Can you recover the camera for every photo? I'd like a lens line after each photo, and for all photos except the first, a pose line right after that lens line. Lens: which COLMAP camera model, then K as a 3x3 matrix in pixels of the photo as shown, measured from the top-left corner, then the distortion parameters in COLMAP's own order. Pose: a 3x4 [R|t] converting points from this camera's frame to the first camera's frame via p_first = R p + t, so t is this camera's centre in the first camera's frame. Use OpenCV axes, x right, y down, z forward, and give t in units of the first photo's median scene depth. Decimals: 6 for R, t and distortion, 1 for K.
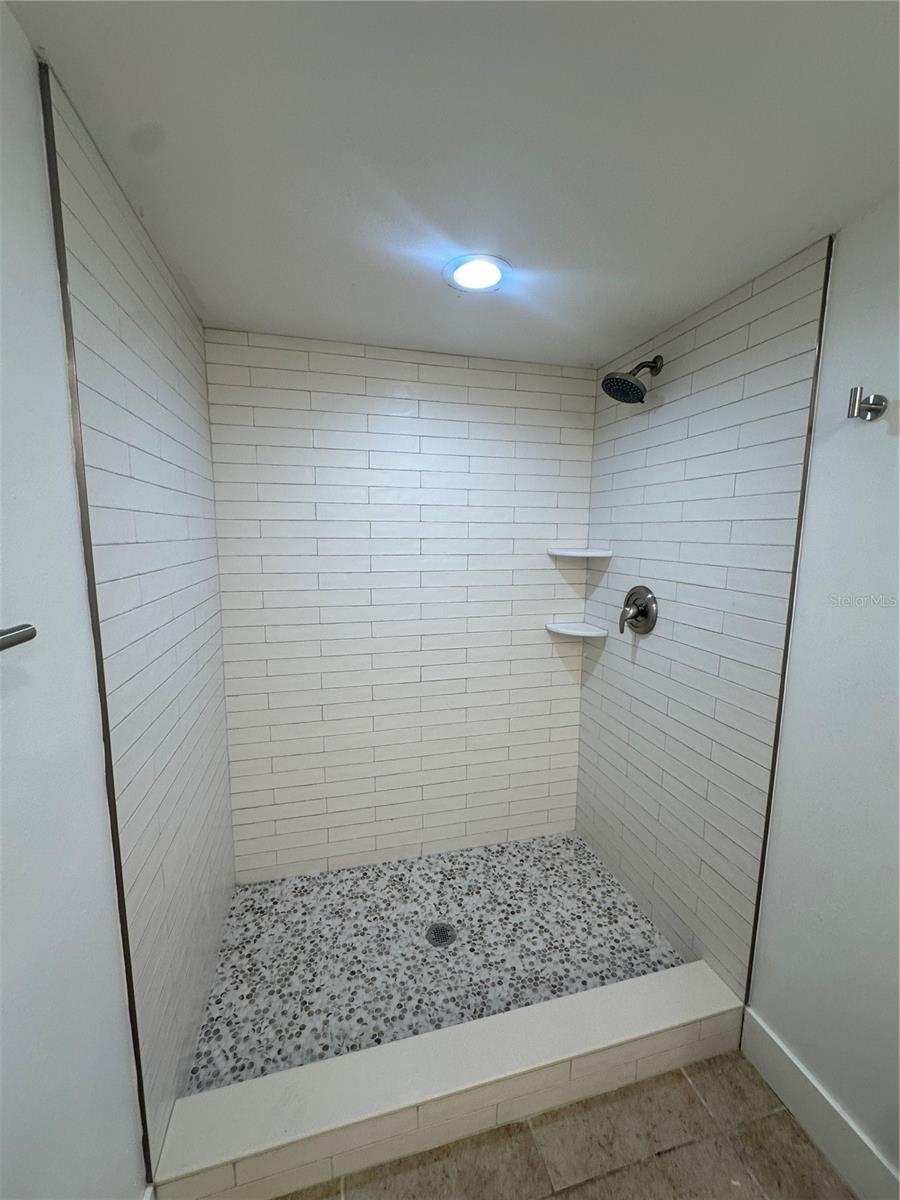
lens RADIAL K [[480.6, 0, 451.3], [0, 480.6, 601.3], [0, 0, 1]] dist [-0.000003, -0.000431]
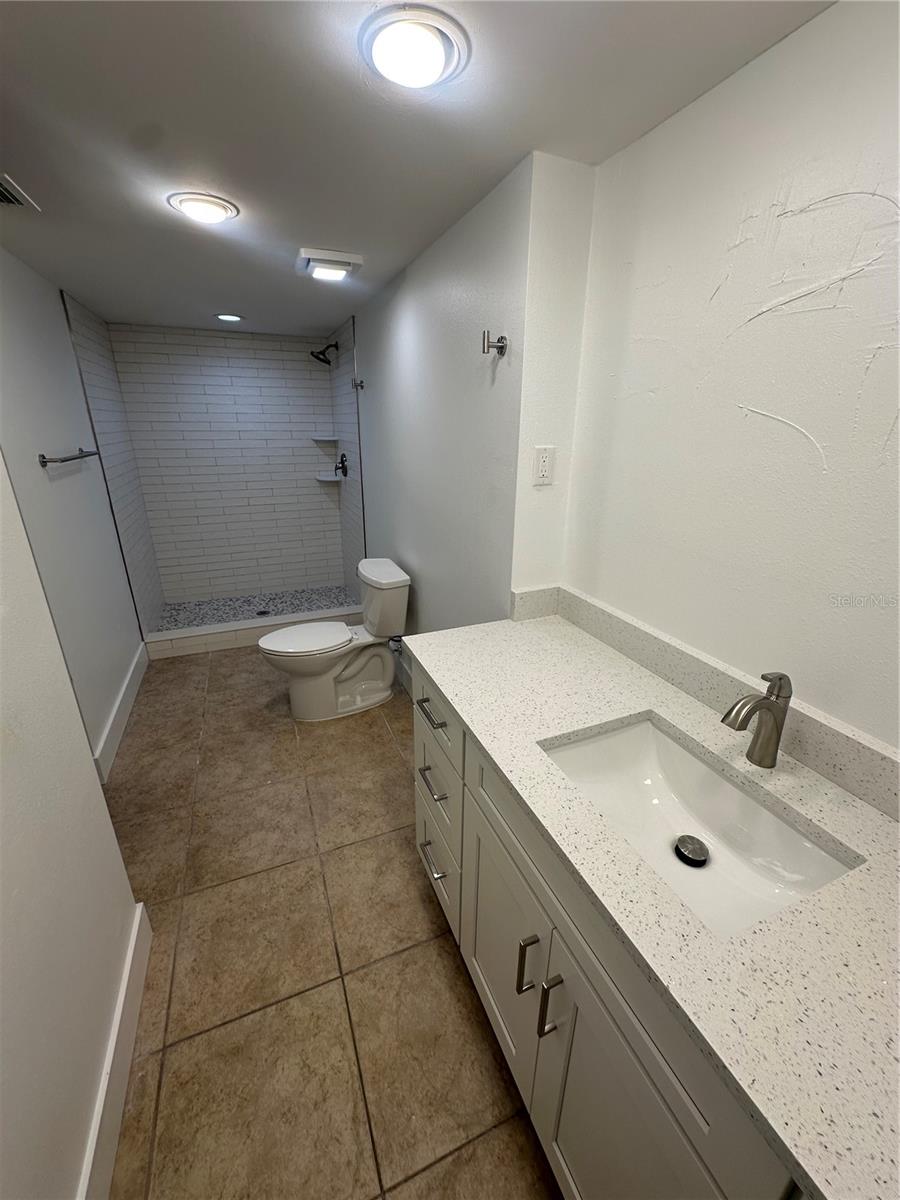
lens RADIAL K [[480.6, 0, 449.8], [0, 480.6, 598.6], [0, 0, 1]] dist [-0.000003, -0.000431]
pose [[0.991034, -0.048453, 0.124513, 0.509787], [0.021545, 0.977685, 0.208971, 0.148384], [-0.131859, -0.204414, 0.969963, -1.166216]]
